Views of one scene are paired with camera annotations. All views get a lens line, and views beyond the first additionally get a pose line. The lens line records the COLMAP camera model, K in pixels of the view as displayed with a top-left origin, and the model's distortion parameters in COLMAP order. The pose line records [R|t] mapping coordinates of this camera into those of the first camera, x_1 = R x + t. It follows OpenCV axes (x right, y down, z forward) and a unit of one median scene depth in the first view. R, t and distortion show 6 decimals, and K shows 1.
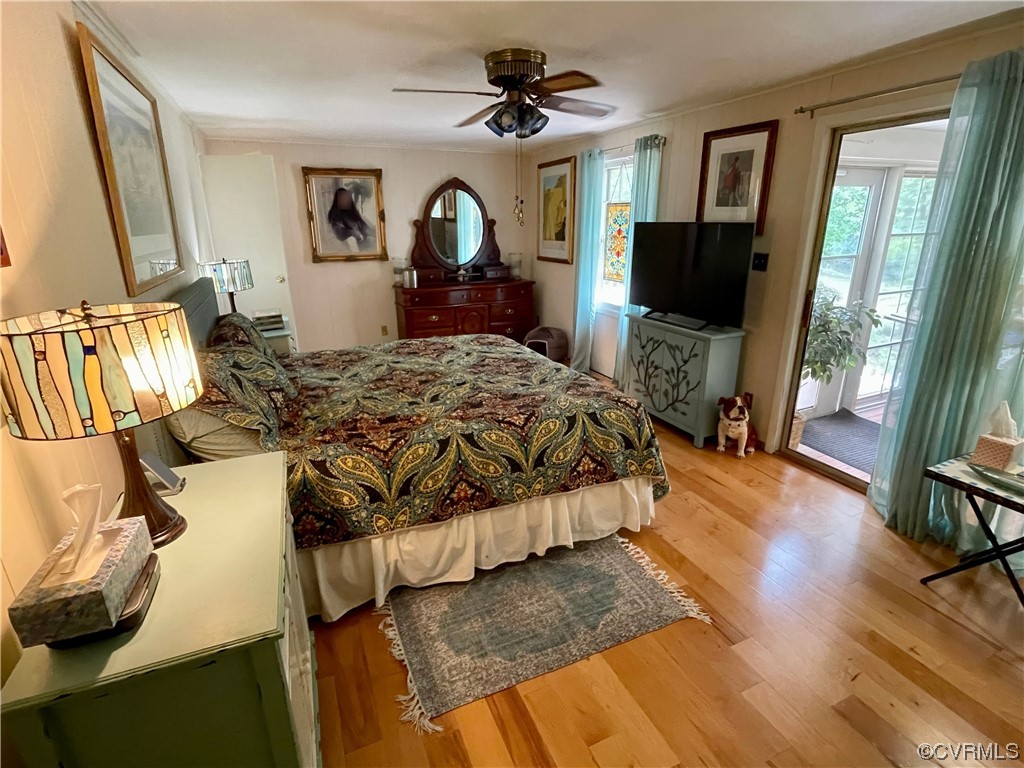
lens RADIAL K [[512.5, 0, 512.0], [0, 512.5, 384.0], [0, 0, 1]] dist [-0.000071, 0.000322]
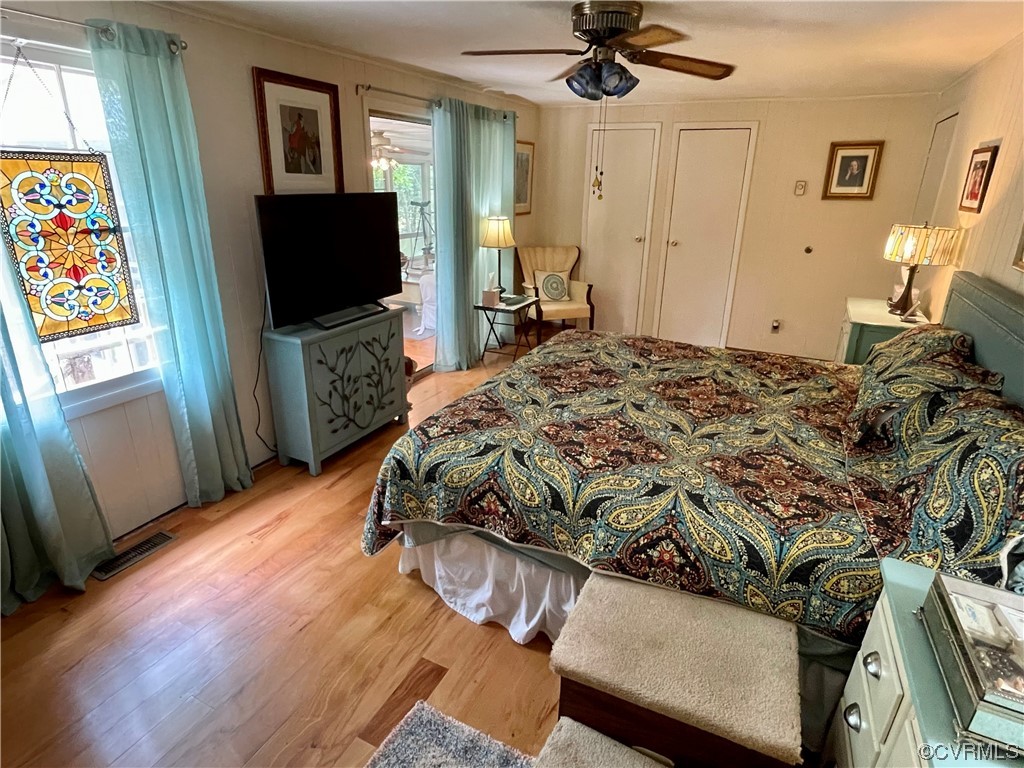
lens RADIAL K [[557.5, 0, 512.0], [0, 557.5, 384.0], [0, 0, 1]] dist [0.002917, -0.000650]
pose [[-0.639907, -0.264025, 0.721671, -0.521451], [0.231487, 0.829270, 0.508650, -0.433012], [-0.732757, 0.492546, -0.469537, 1.308031]]
